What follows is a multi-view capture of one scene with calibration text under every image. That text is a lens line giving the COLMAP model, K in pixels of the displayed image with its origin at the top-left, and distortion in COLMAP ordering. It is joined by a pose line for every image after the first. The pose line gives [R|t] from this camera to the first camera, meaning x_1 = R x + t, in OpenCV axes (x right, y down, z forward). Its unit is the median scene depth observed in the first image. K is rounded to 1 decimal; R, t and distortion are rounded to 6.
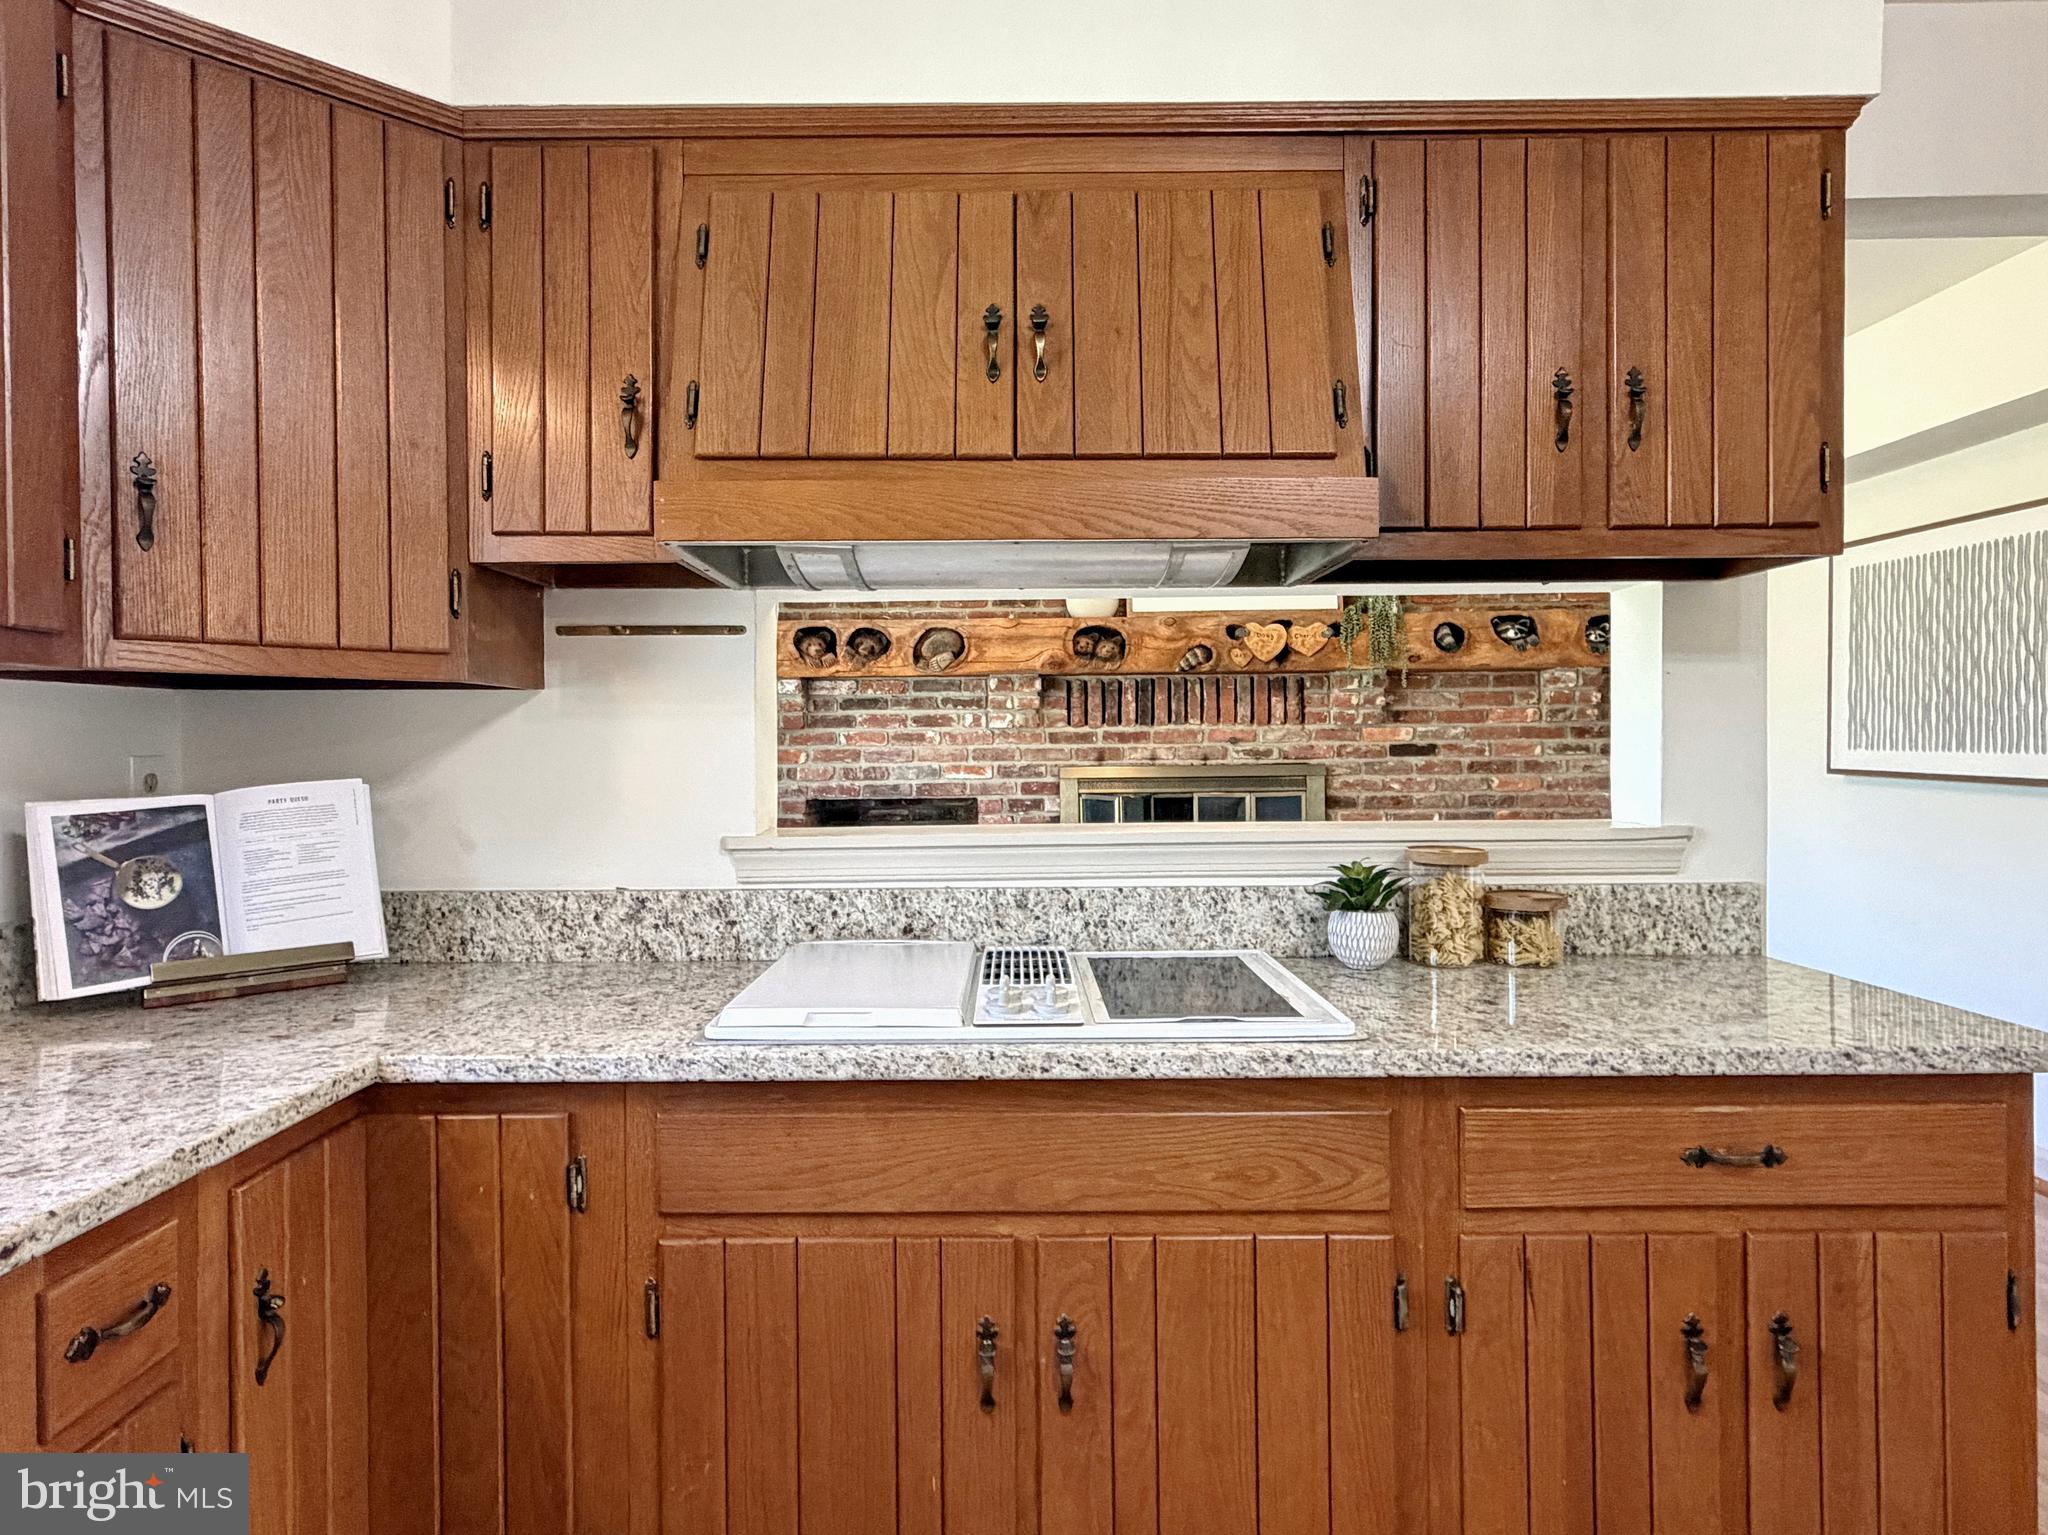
lens RADIAL K [[1245.7, 0, 972.1], [0, 1245.7, 762.6], [0, 0, 1]] dist [-0.000752, -0.000377]
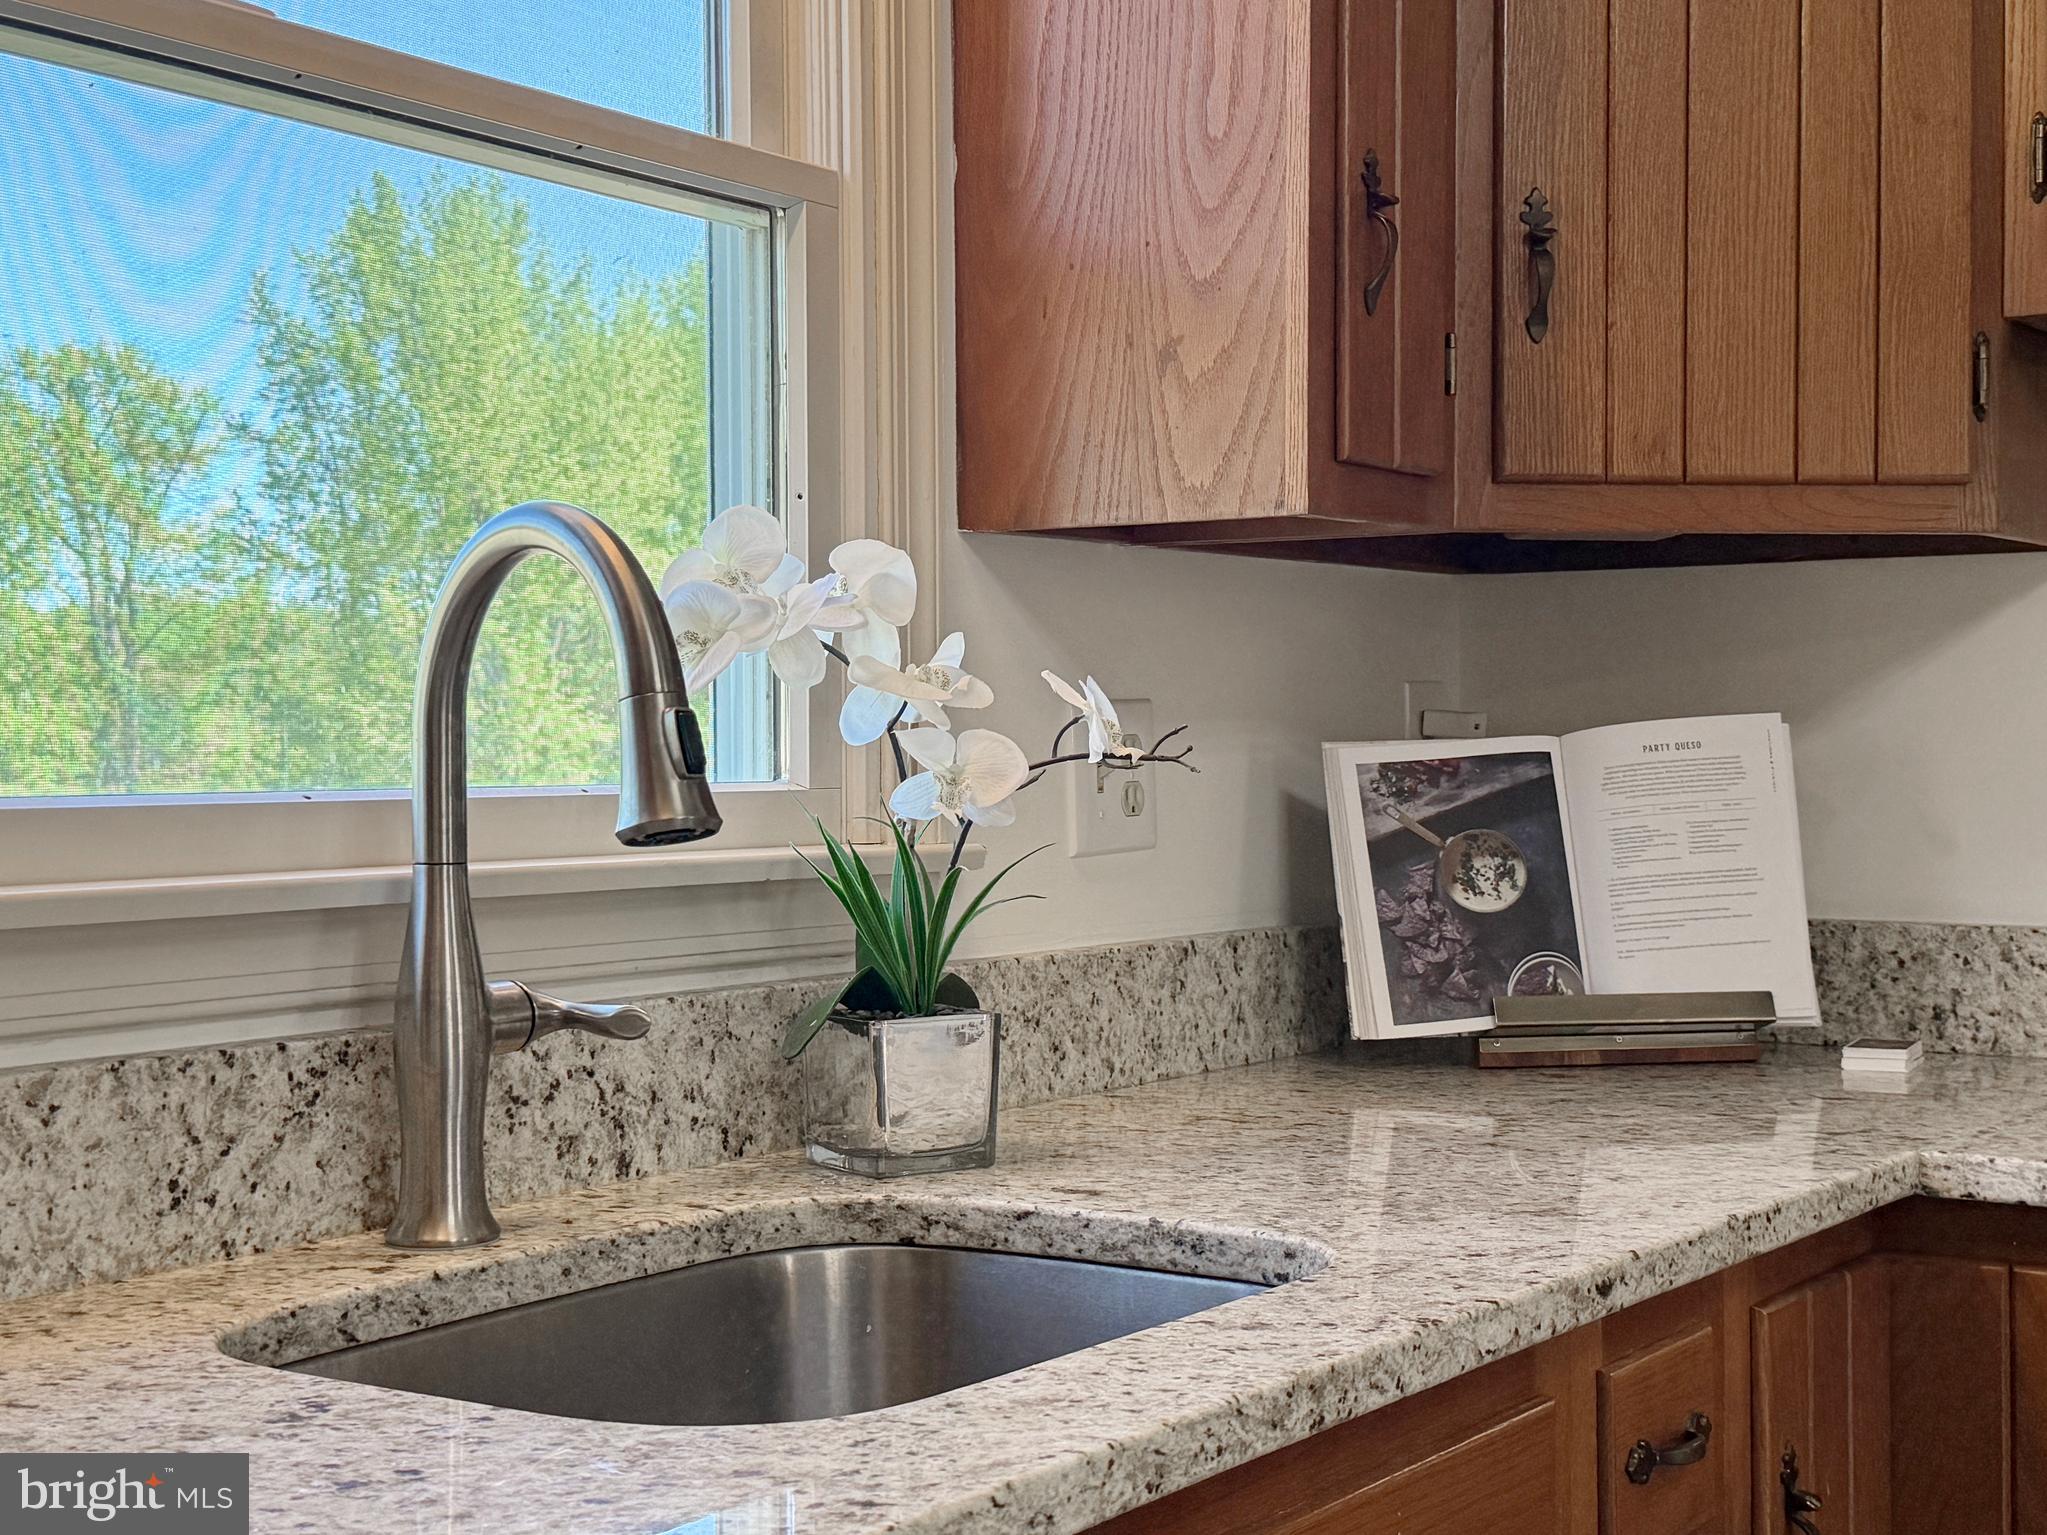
lens RADIAL K [[2768.0, 0, 1015.9], [0, 2768.0, 800.9], [0, 0, 1]] dist [0.118203, 0.000000]
pose [[0.835232, 0.011725, -0.549773, -0.082903], [-0.006126, 0.999909, 0.012019, 0.044783], [0.549864, -0.006671, 0.835228, -0.309585]]
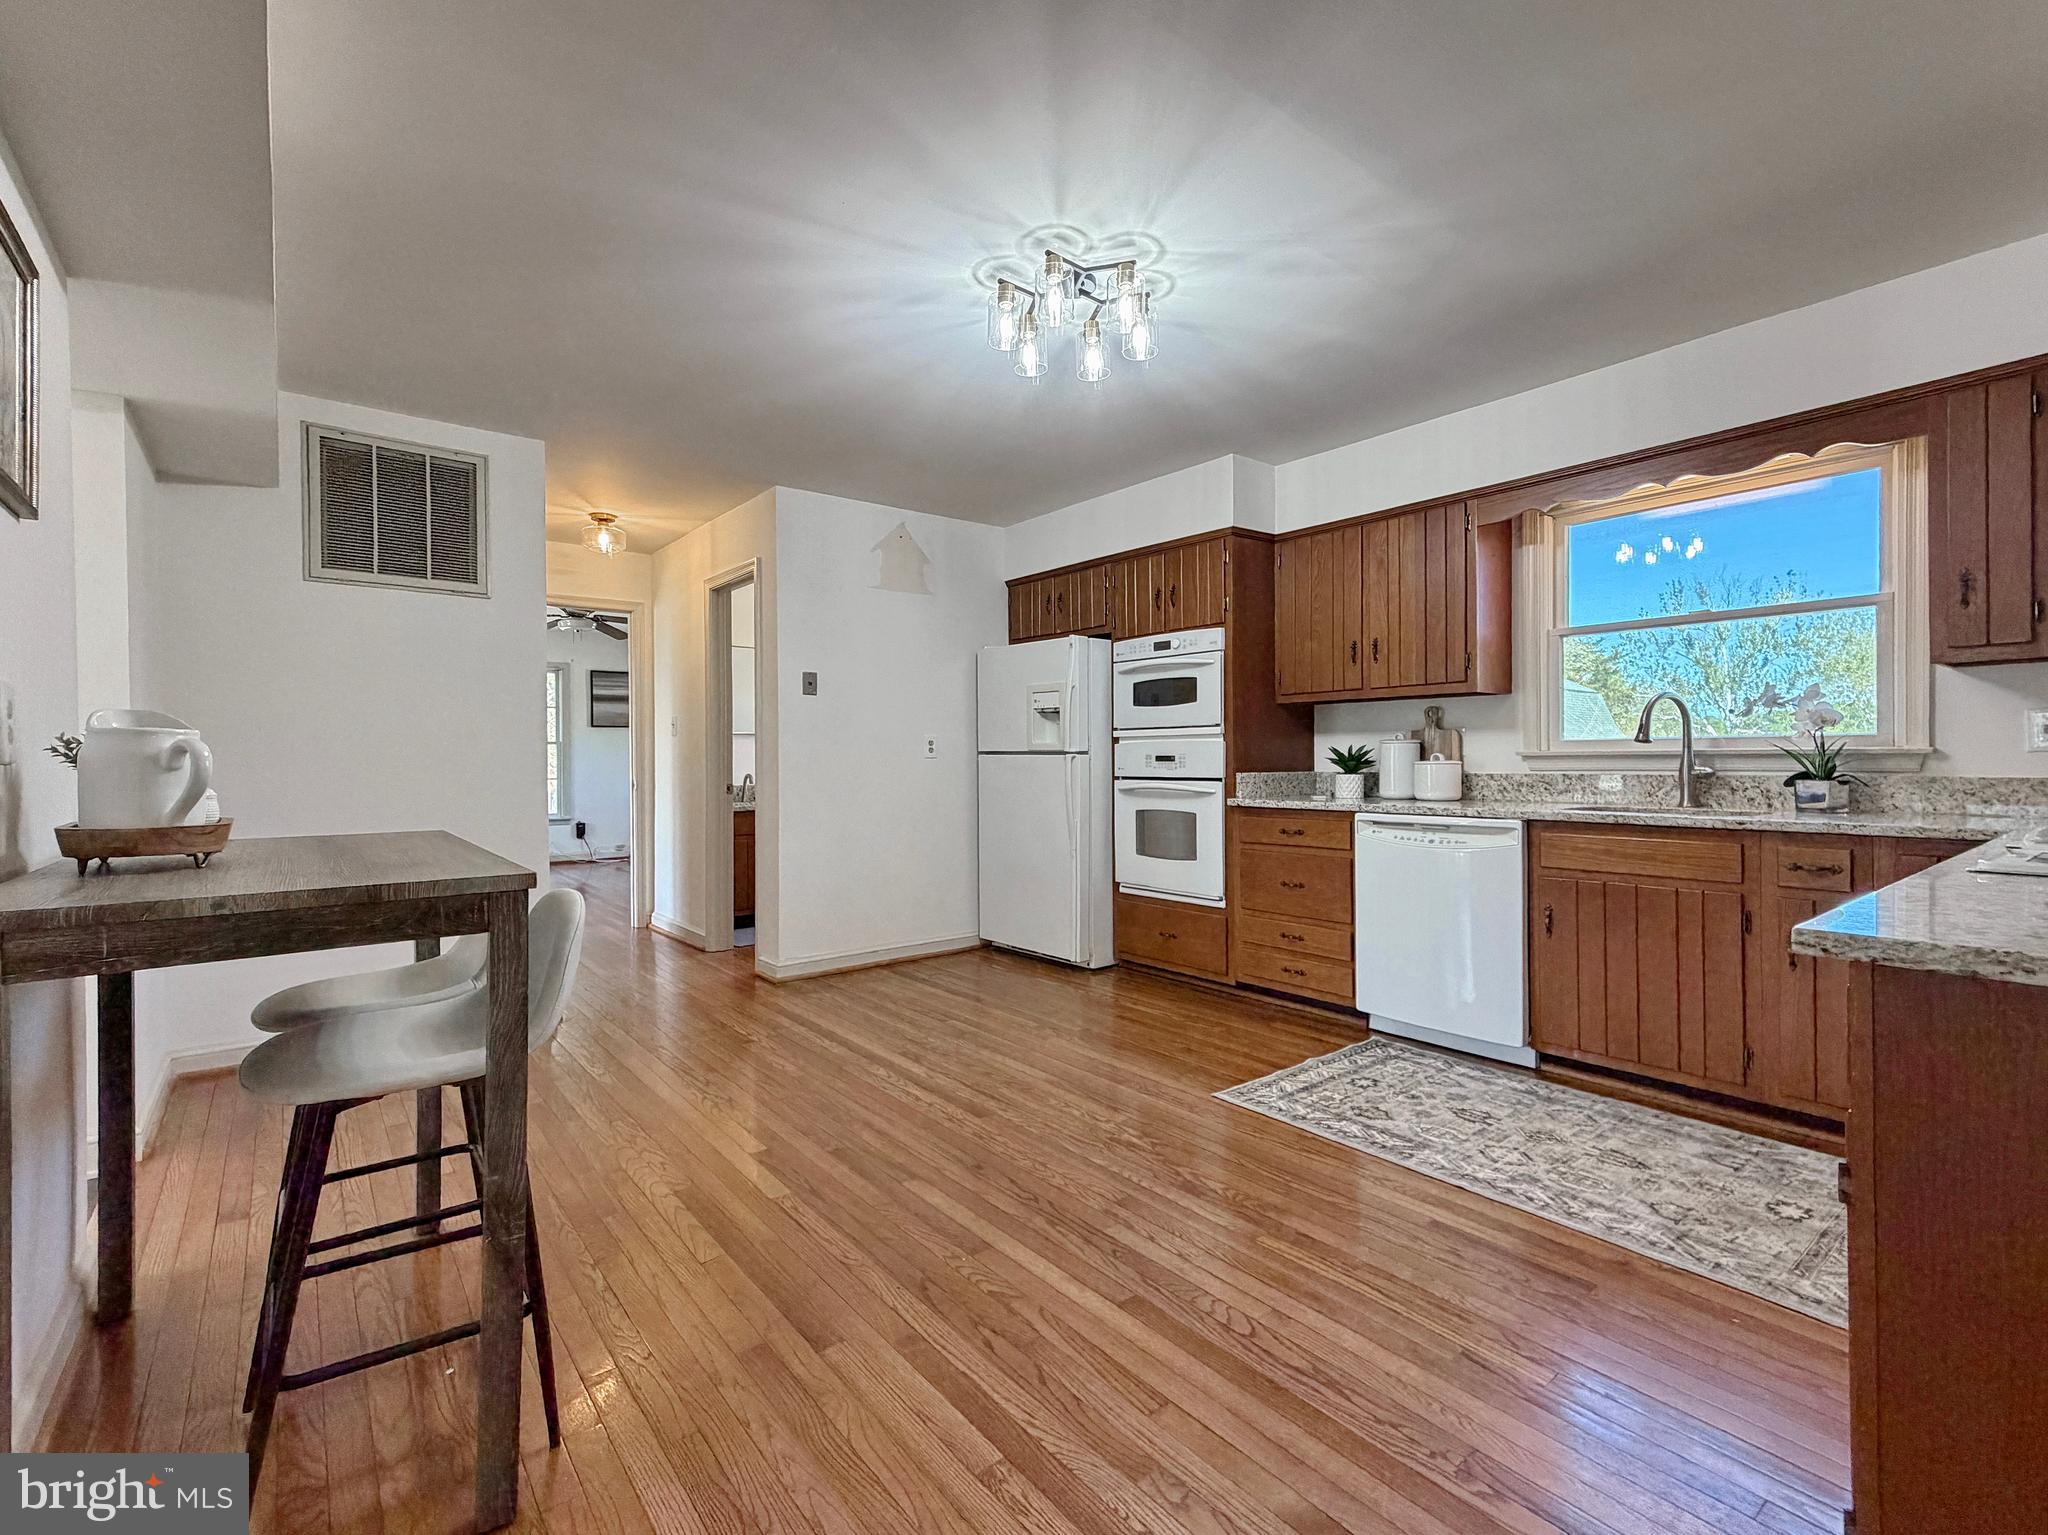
lens RADIAL K [[968.4, 0, 930.3], [0, 968.4, 749.4], [0, 0, 1]] dist [0.020438, 0.000585]
pose [[-0.816920, 0.006753, -0.576712, 1.714521], [0.005433, 0.999977, 0.004012, 0.064779], [0.576725, 0.000144, -0.816938, 1.107413]]
